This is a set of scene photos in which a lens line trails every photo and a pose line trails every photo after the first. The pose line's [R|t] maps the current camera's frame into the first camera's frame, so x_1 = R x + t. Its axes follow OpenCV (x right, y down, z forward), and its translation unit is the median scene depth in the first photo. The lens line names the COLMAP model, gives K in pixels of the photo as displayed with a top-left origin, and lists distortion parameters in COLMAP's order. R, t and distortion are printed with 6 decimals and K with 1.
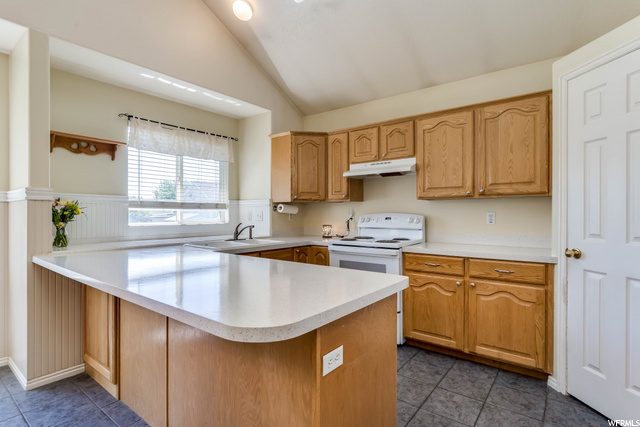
lens RADIAL K [[329.5, 0, 320.0], [0, 329.5, 213.5], [0, 0, 1]] dist [0.000299, 0.000758]
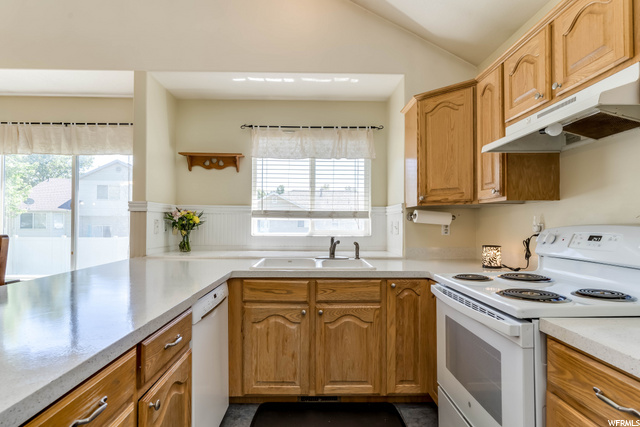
lens RADIAL K [[337.6, 0, 317.9], [0, 337.6, 218.0], [0, 0, 1]] dist [-0.001091, -0.000307]
pose [[0.628517, -0.008310, -0.777752, 0.320155], [-0.004360, 0.999890, -0.014207, -0.002326], [0.777784, 0.012321, 0.628411, 0.477013]]
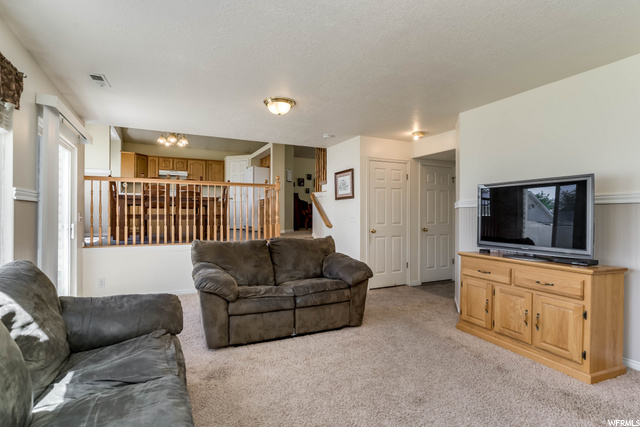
lens RADIAL K [[329.5, 0, 320.0], [0, 329.5, 213.5], [0, 0, 1]] dist [0.000299, 0.000758]
pose [[0.481479, 0.014099, 0.876344, -1.637955], [-0.008712, 0.999898, -0.011300, 0.222149], [-0.876414, -0.002194, 0.481553, -1.425294]]
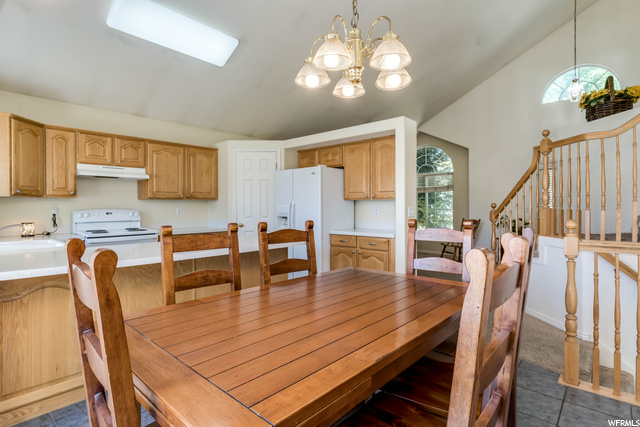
lens RADIAL K [[340.9, 0, 334.3], [0, 340.9, 213.4], [0, 0, 1]] dist [-0.002457, -0.000335]
pose [[0.032414, -0.019214, 0.999290, -1.015755], [0.005443, 0.999804, 0.019047, -0.004205], [-0.999460, 0.004822, 0.032512, 0.146268]]
